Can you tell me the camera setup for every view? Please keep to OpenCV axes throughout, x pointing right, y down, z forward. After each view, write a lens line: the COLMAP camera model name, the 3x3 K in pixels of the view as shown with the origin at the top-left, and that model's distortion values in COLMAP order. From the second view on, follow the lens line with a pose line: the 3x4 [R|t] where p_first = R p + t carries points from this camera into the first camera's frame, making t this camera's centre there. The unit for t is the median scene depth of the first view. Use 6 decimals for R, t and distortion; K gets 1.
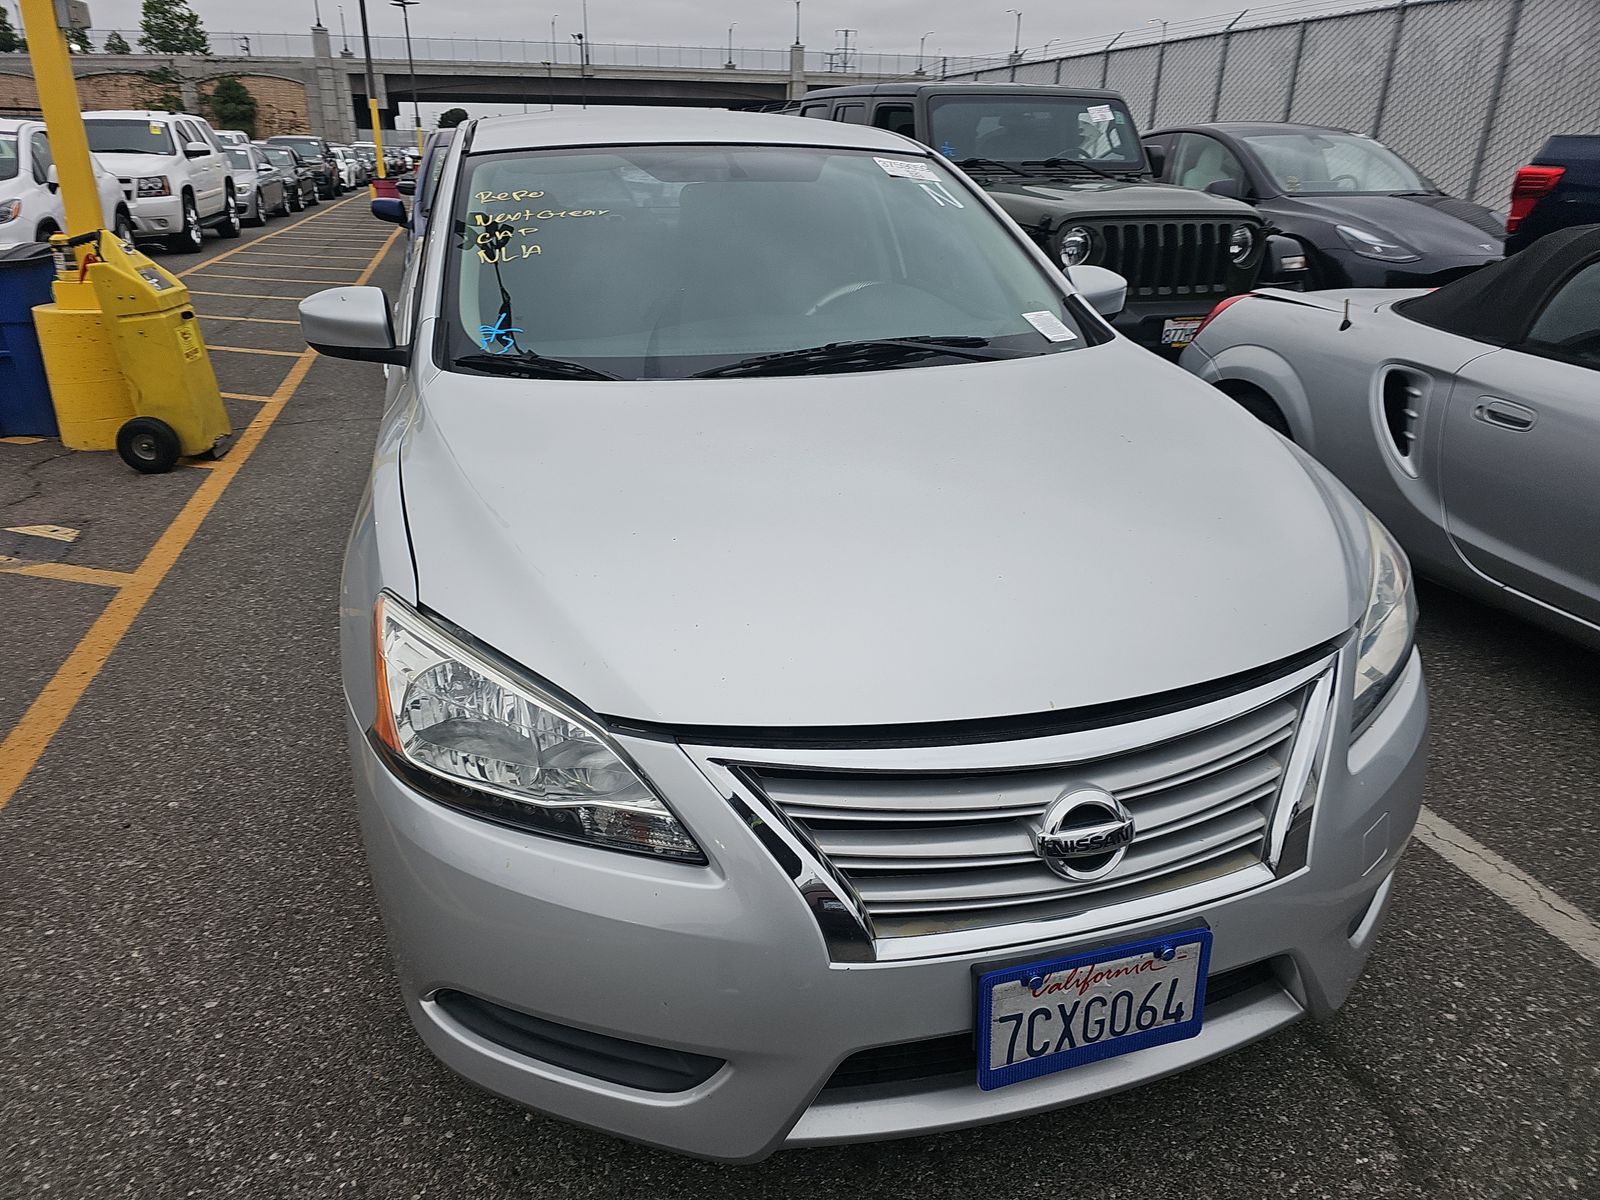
lens RADIAL K [[1057.1, 0, 772.2], [0, 1057.1, 598.7], [0, 0, 1]] dist [0.040177, -0.033562]
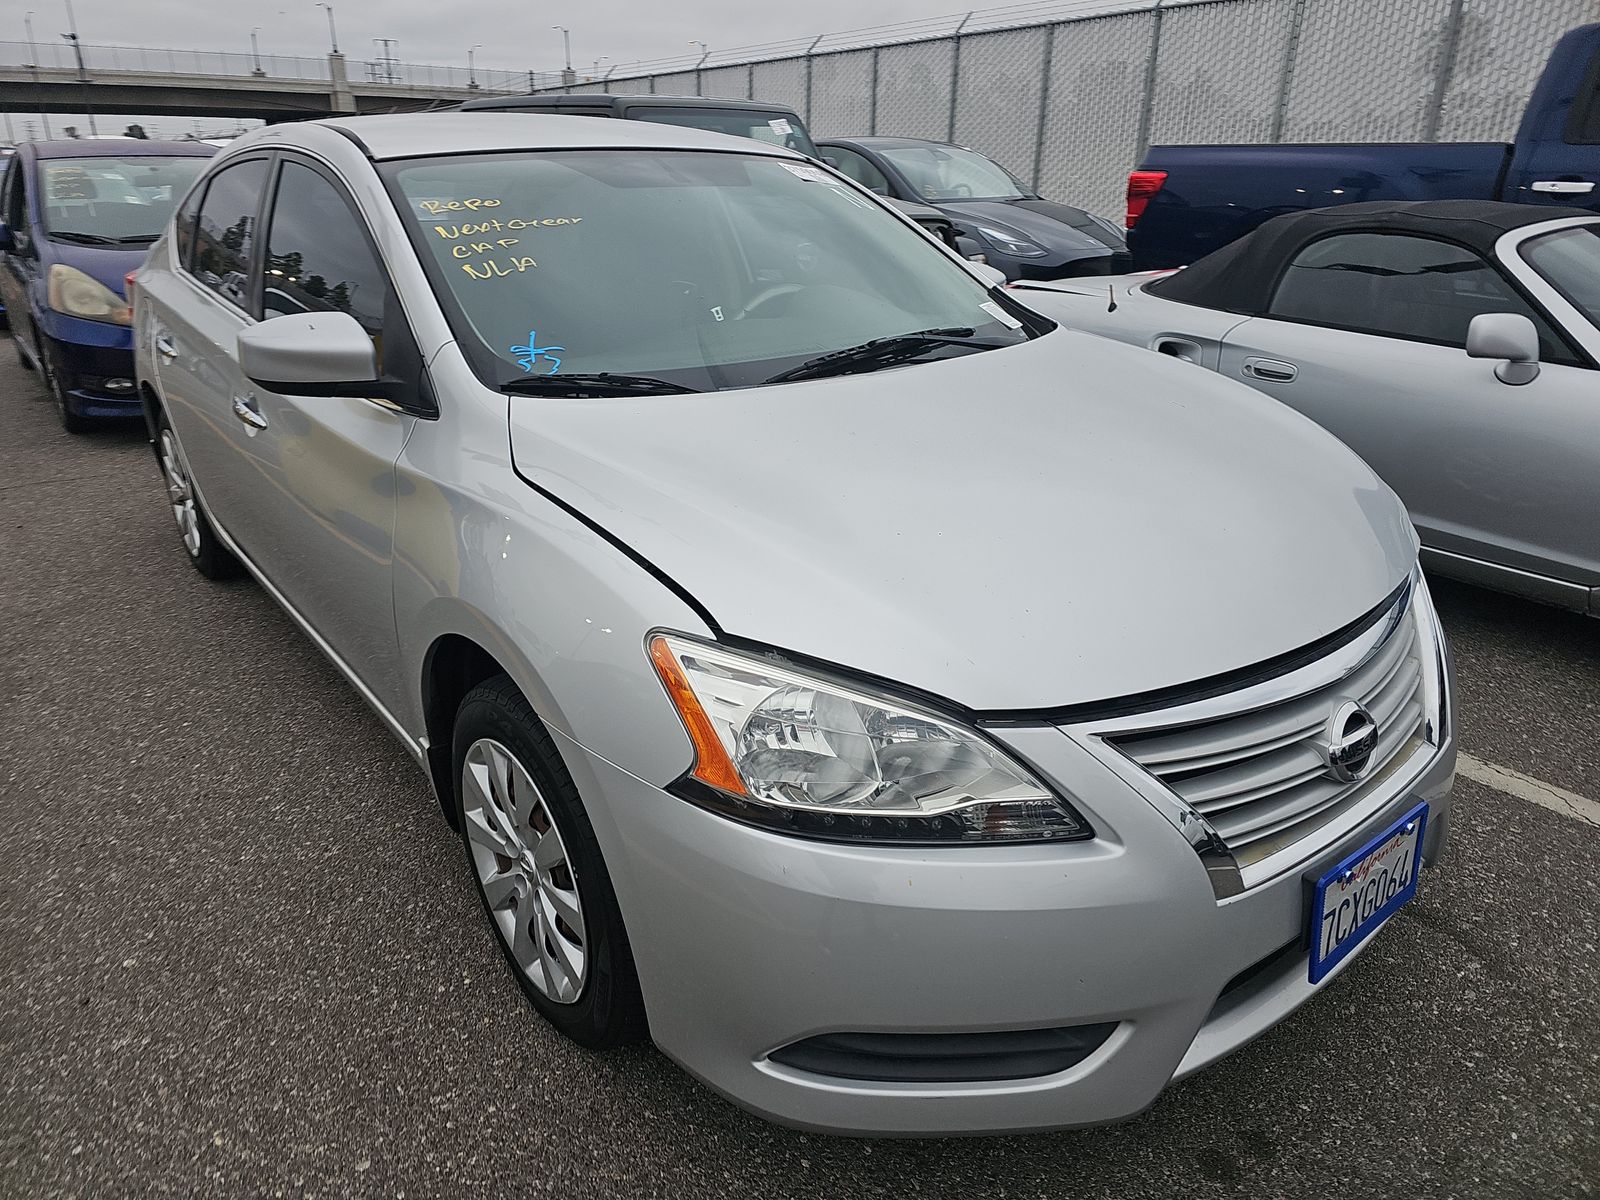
lens RADIAL K [[1057.1, 0, 772.2], [0, 1057.1, 598.7], [0, 0, 1]] dist [0.040177, -0.033562]
pose [[0.930679, -0.143941, 0.336330, -0.386368], [0.147802, 0.988914, 0.014239, -0.022141], [-0.334651, 0.036458, 0.941637, 0.074317]]
